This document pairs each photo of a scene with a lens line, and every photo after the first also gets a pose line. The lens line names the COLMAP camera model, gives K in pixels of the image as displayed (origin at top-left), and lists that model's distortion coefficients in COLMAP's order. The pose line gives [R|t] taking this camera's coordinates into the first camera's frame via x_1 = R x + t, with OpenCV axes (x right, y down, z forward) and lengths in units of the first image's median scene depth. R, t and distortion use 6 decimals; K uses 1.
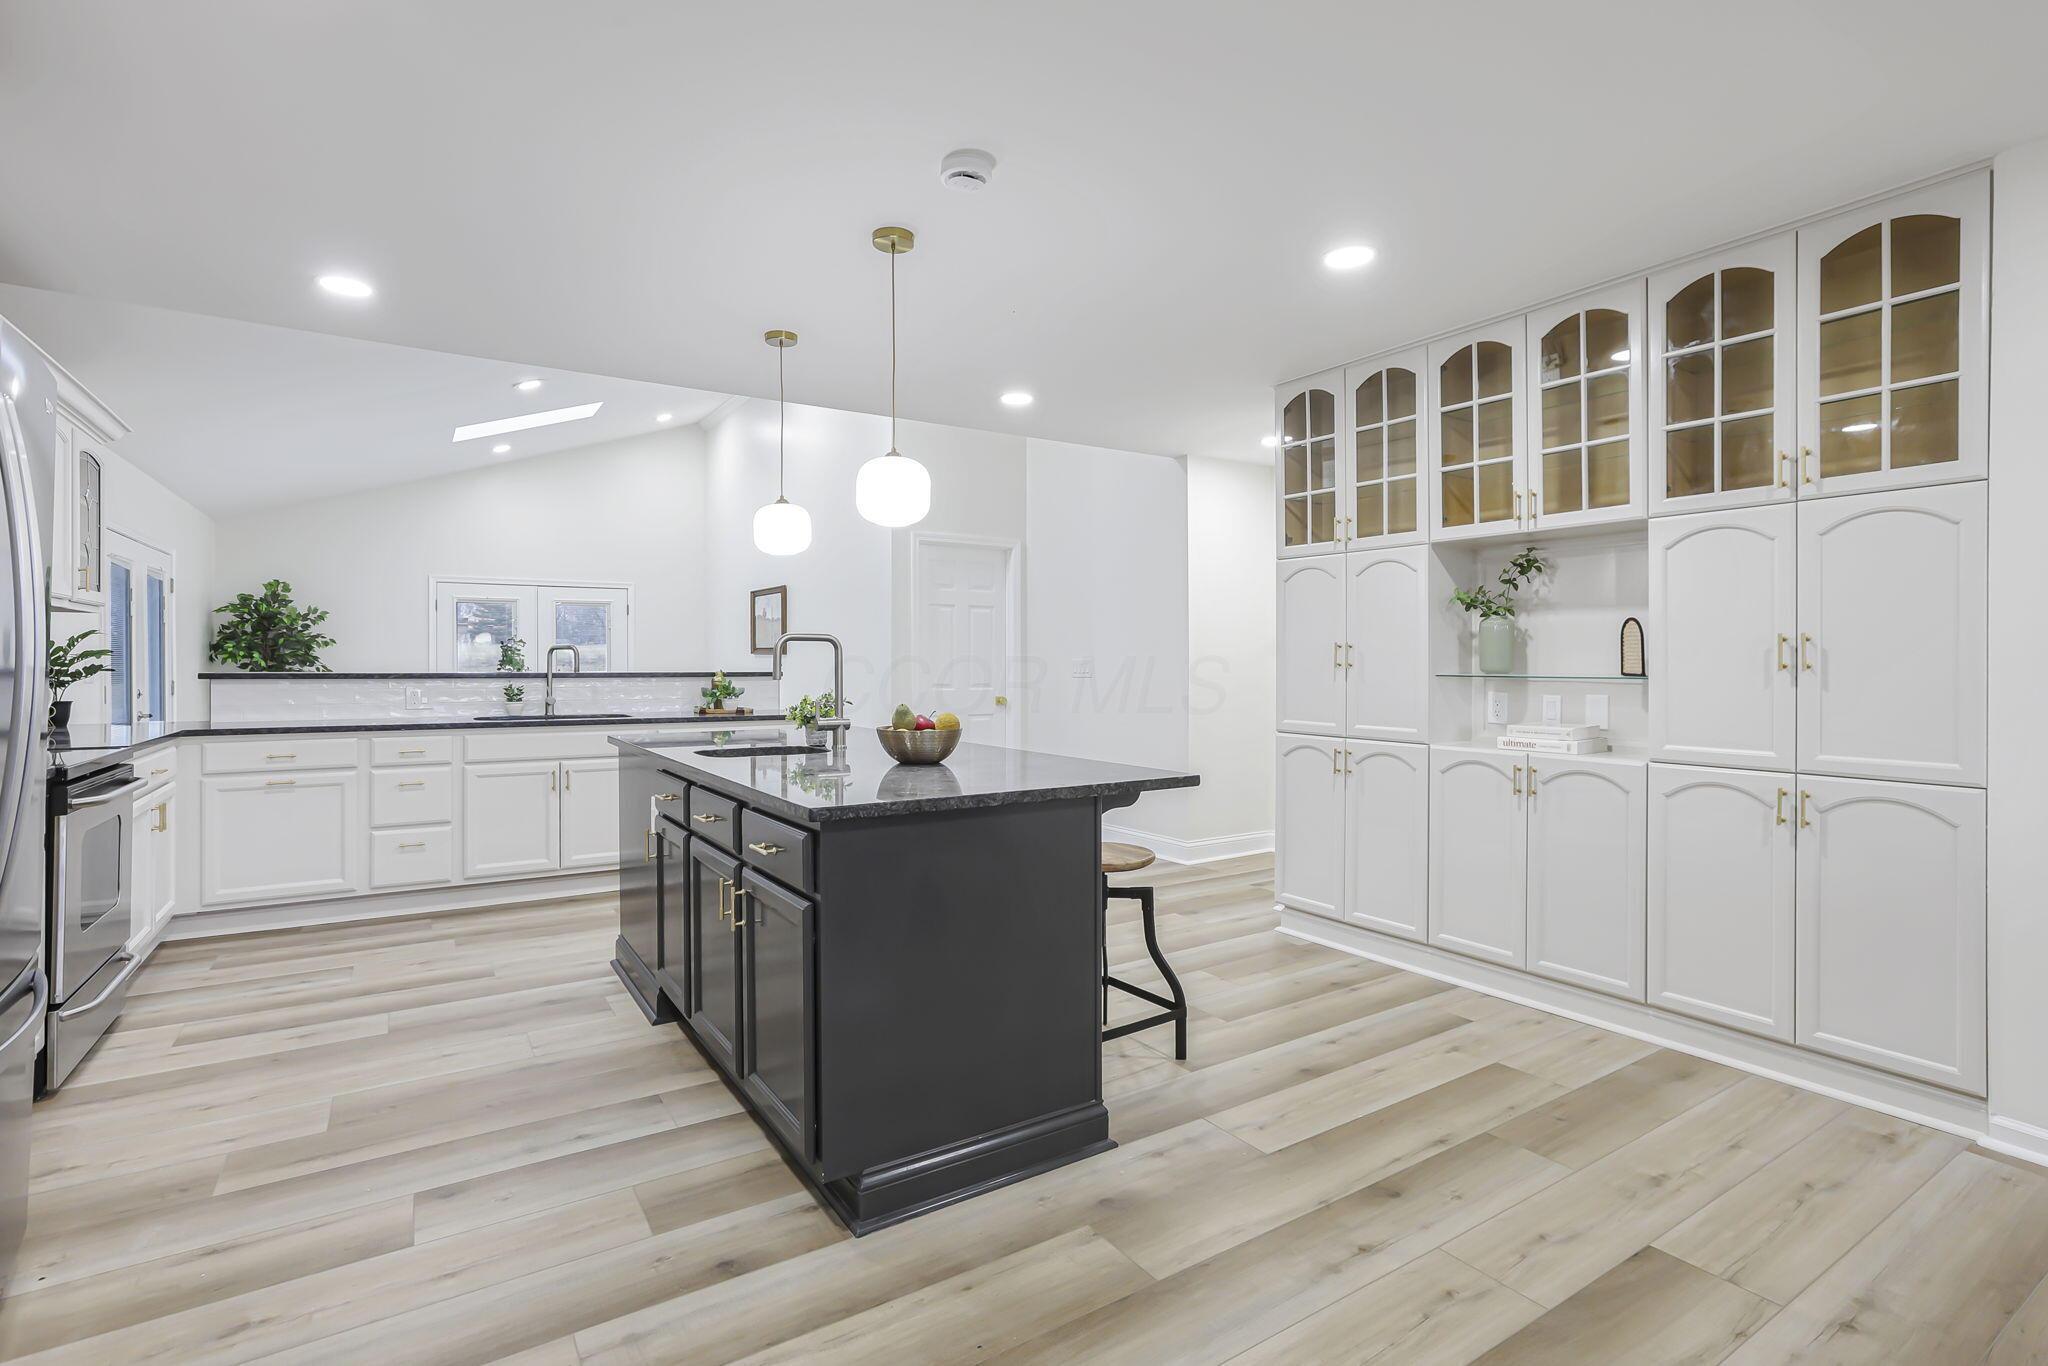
lens RADIAL K [[965.0, 0, 1034.8], [0, 965.0, 661.3], [0, 0, 1]] dist [-0.027911, 0.015689]
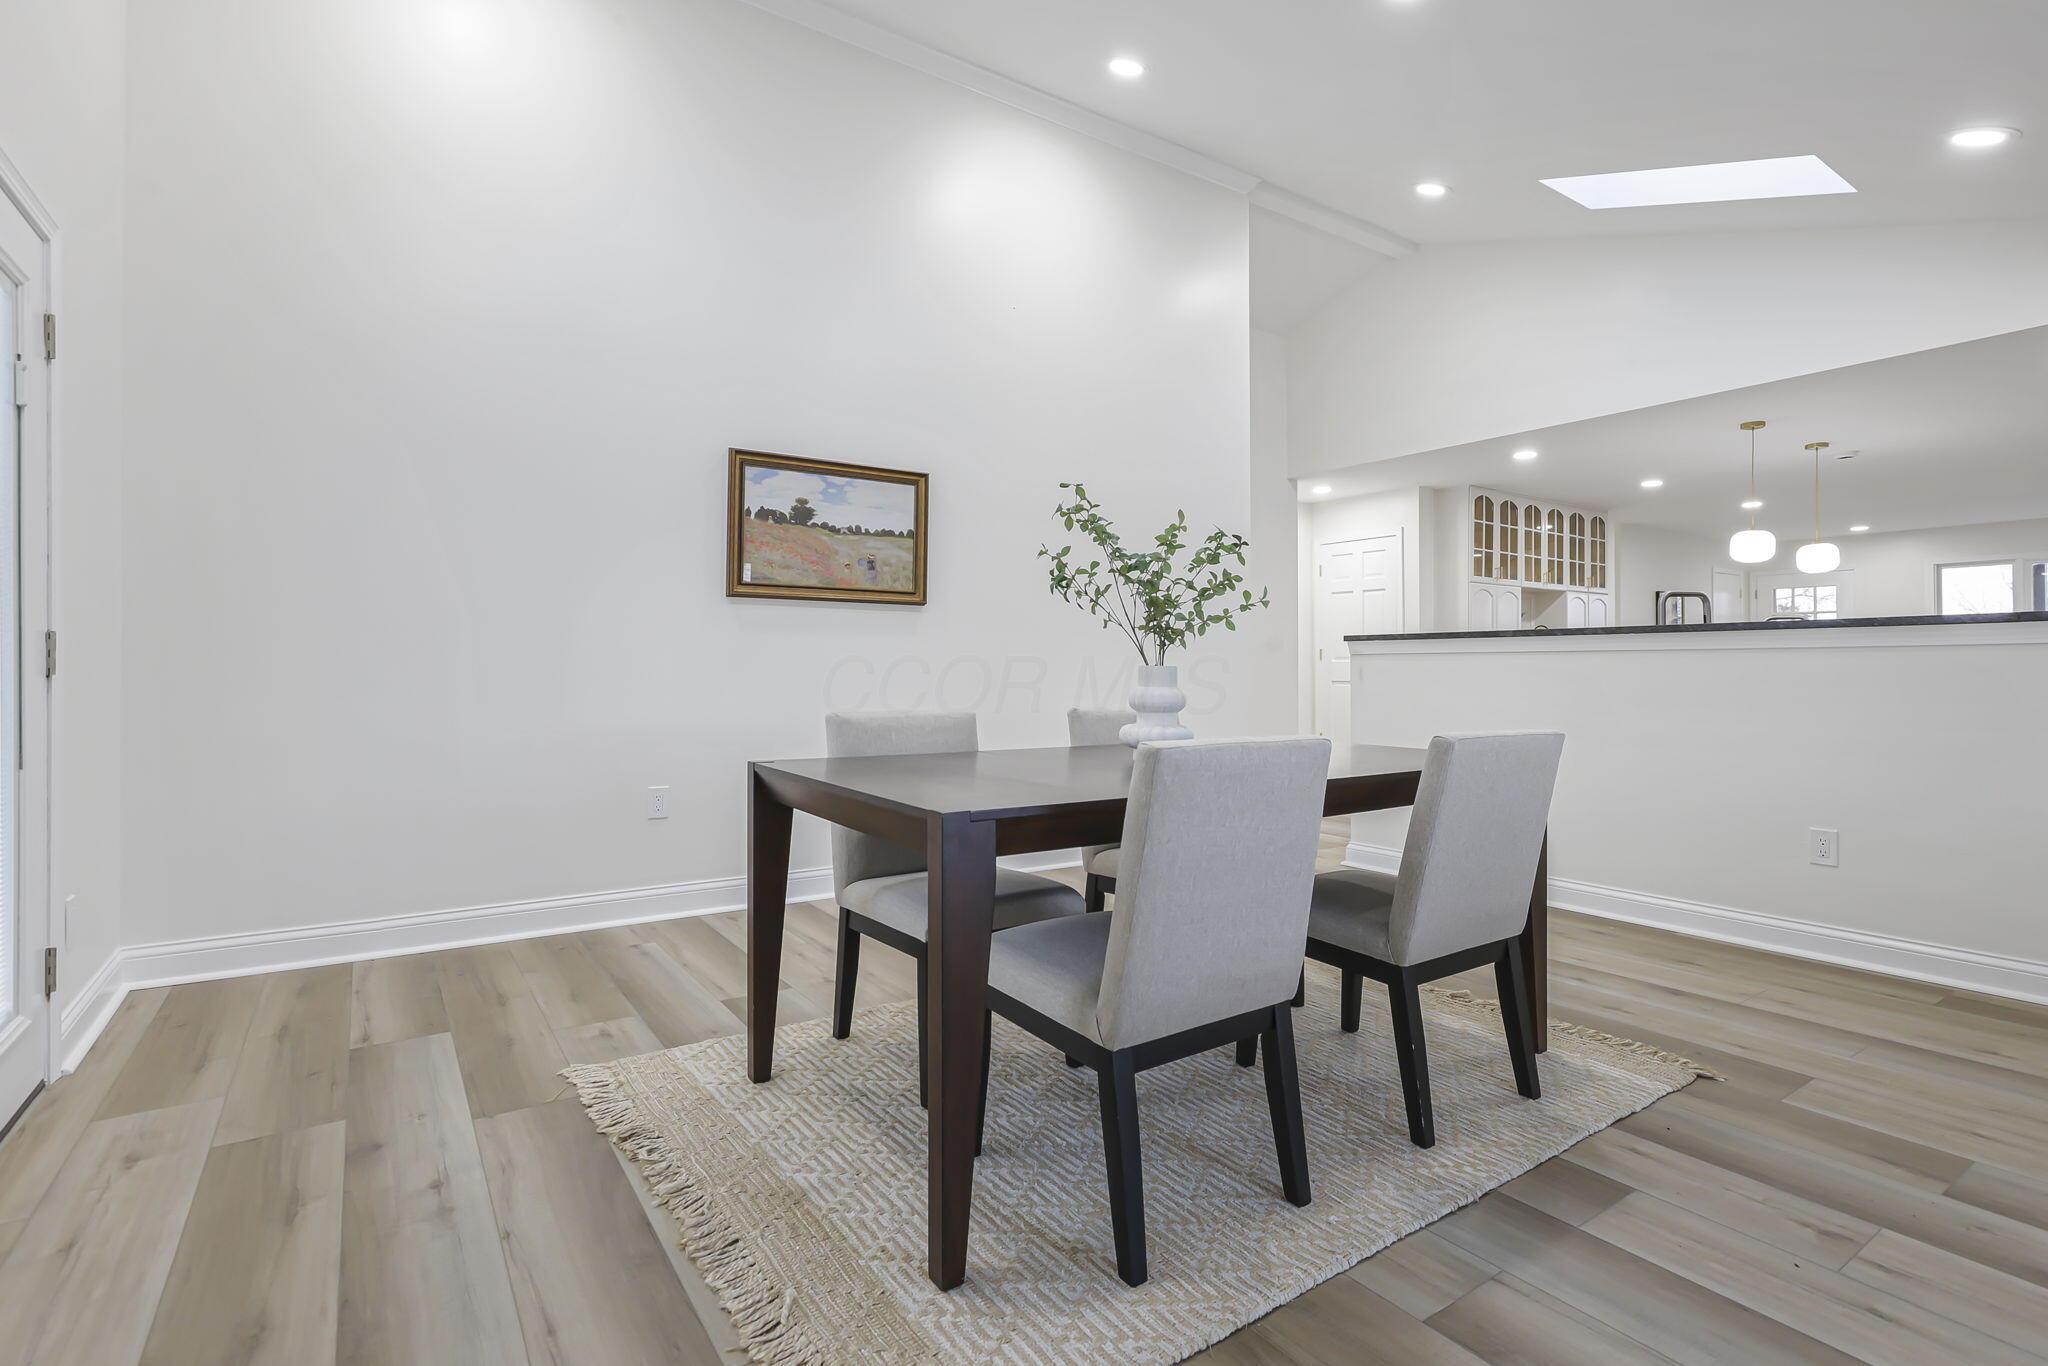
lens RADIAL K [[965.0, 0, 1025.2], [0, 965.0, 668.1], [0, 0, 1]] dist [-0.027911, 0.015689]
pose [[-0.019525, -0.010118, 0.999758, -1.749009], [-0.002231, 0.999947, 0.010076, 0.044845], [-0.999807, -0.002034, -0.019547, 2.138945]]
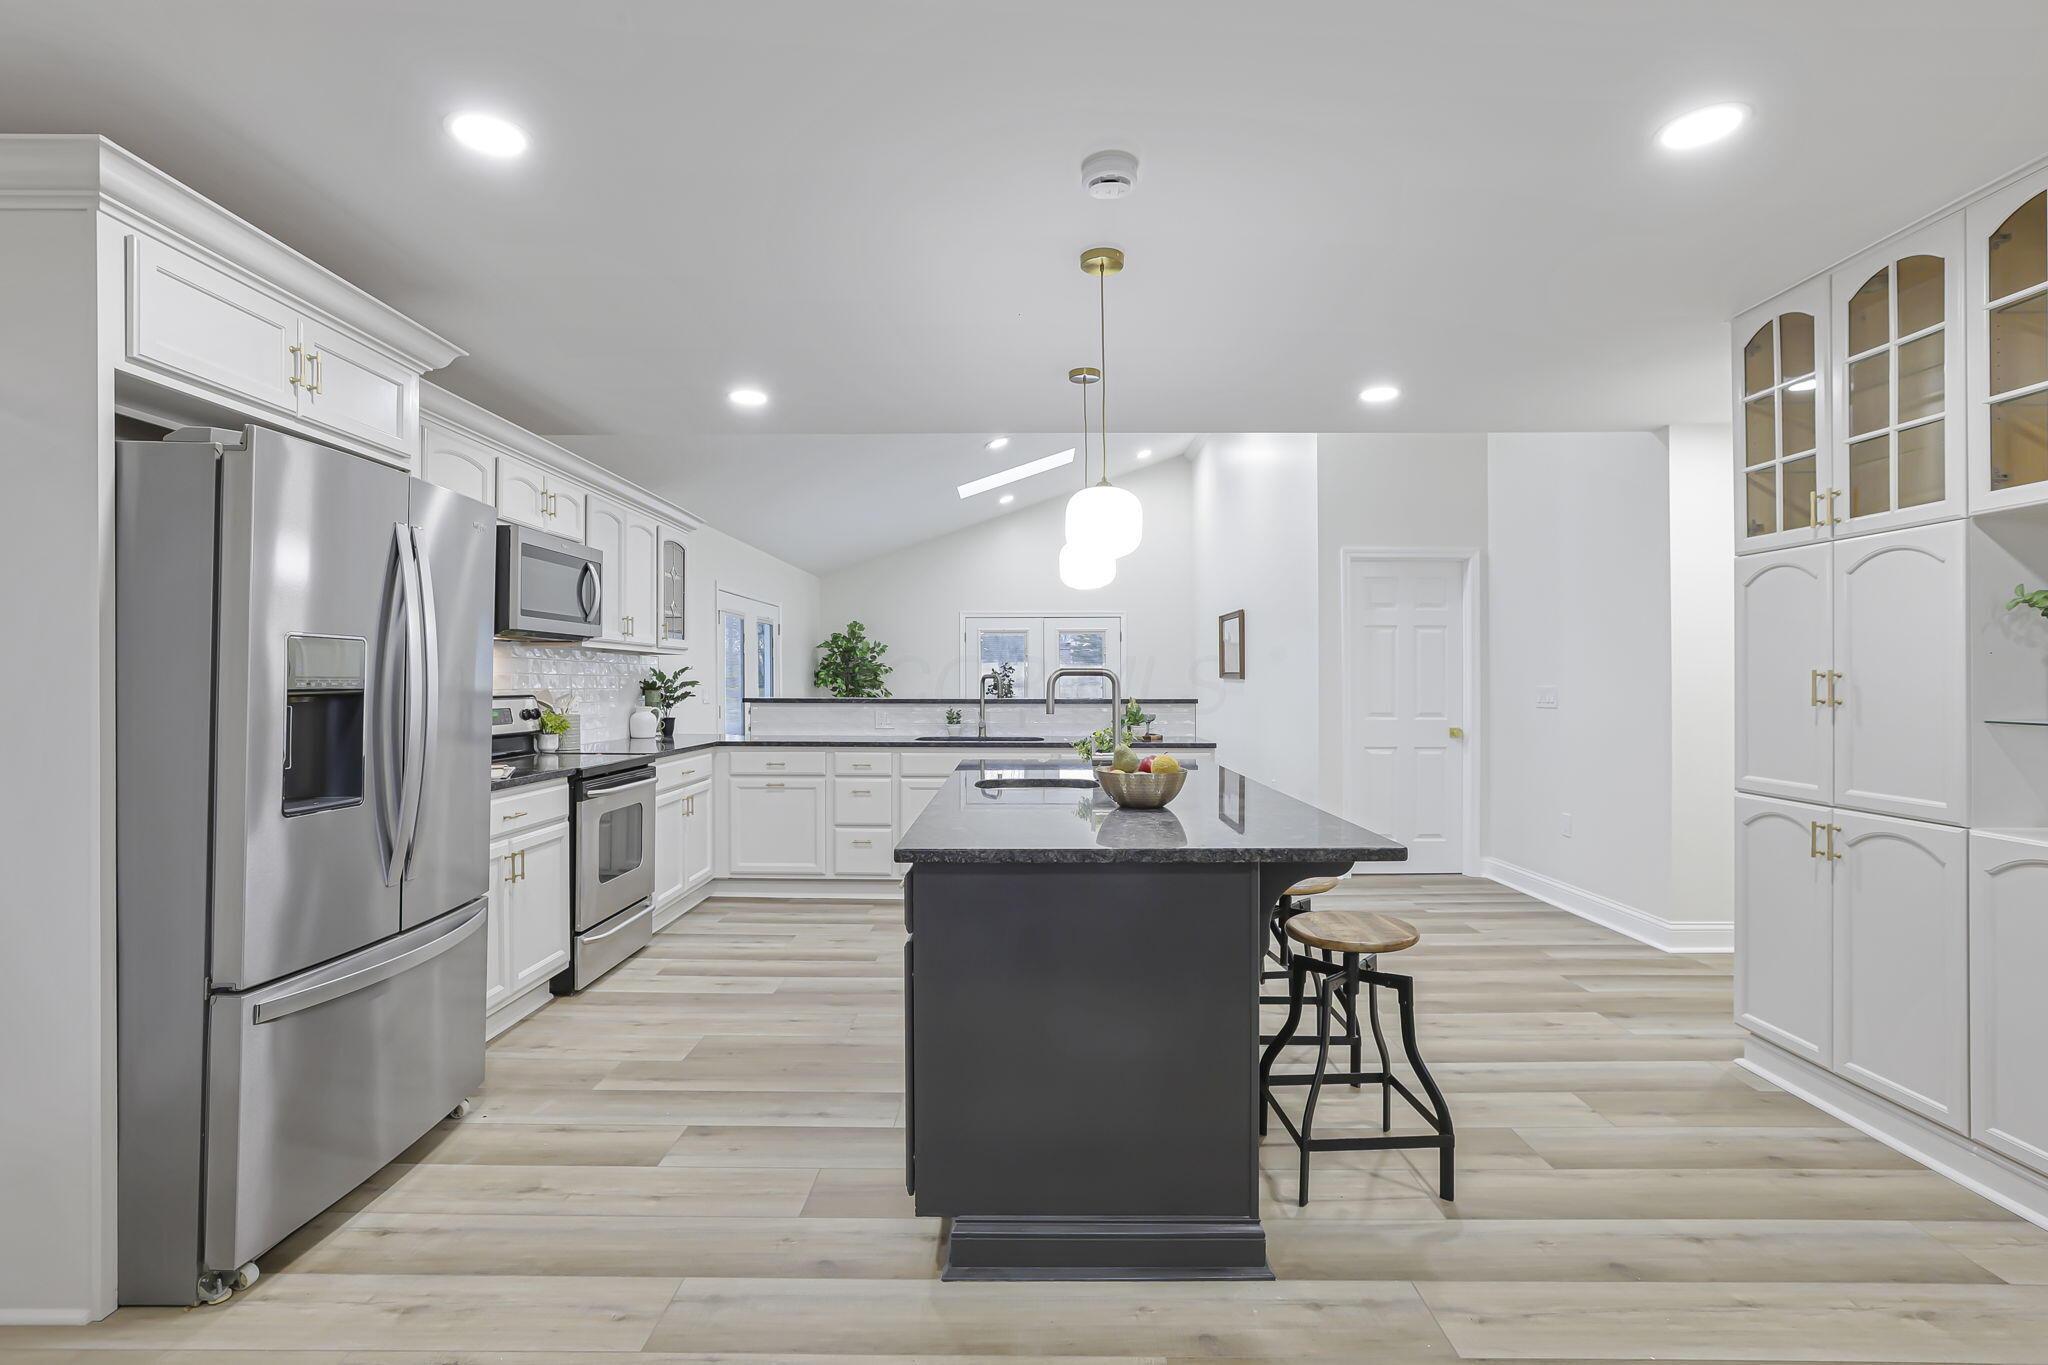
lens RADIAL K [[965.0, 0, 1018.0], [0, 965.0, 679.2], [0, 0, 1]] dist [-0.027911, 0.015689]
pose [[0.833629, -0.002358, -0.552320, 0.226447], [0.001599, 0.999997, -0.001855, -0.013217], [0.552323, 0.000663, 0.833630, 0.108596]]
